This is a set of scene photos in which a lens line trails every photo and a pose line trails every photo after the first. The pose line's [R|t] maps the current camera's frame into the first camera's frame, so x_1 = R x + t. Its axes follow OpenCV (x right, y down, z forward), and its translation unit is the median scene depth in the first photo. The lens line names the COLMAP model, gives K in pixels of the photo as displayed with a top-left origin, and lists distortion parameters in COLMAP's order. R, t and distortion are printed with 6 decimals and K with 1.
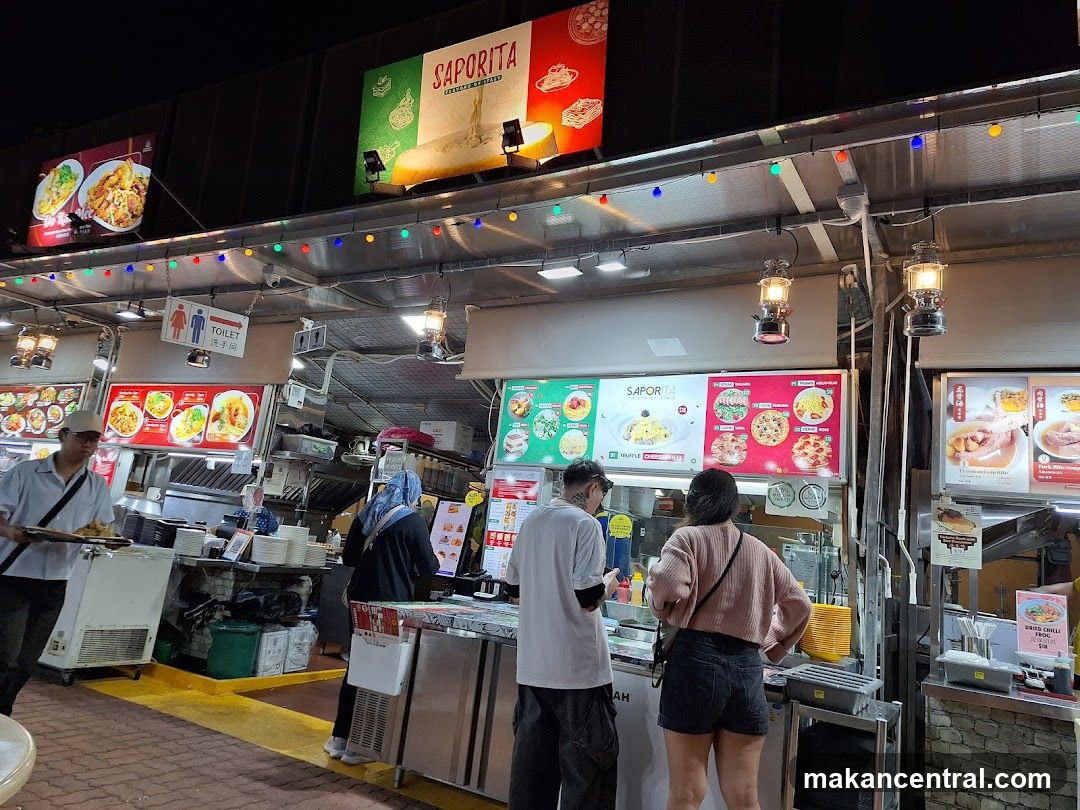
lens RADIAL K [[762.0, 0, 540.3], [0, 762.0, 407.7], [0, 0, 1]] dist [0.037446, -0.016031]
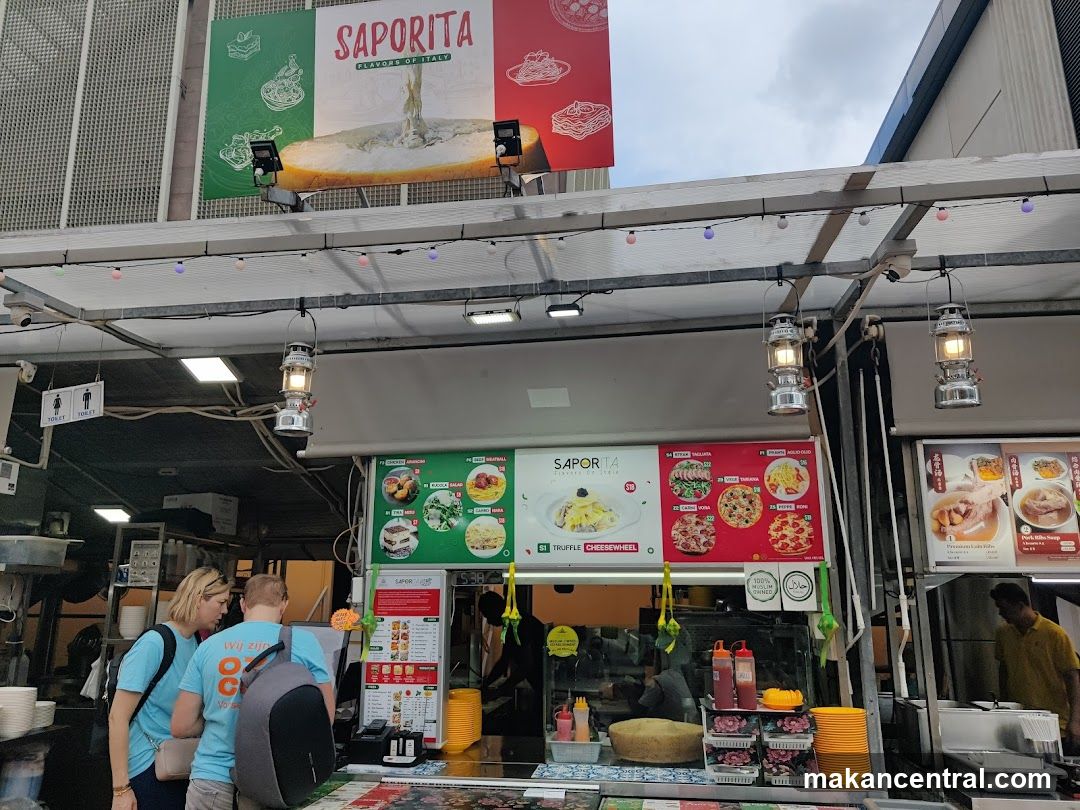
lens RADIAL K [[837.5, 0, 540.1], [0, 837.5, 402.1], [0, 0, 1]] dist [0.003686, -0.011867]
pose [[0.923565, -0.023086, 0.382747, -0.264370], [0.032748, 0.999288, -0.018747, -0.081214], [-0.382042, 0.029848, 0.923663, 0.229276]]
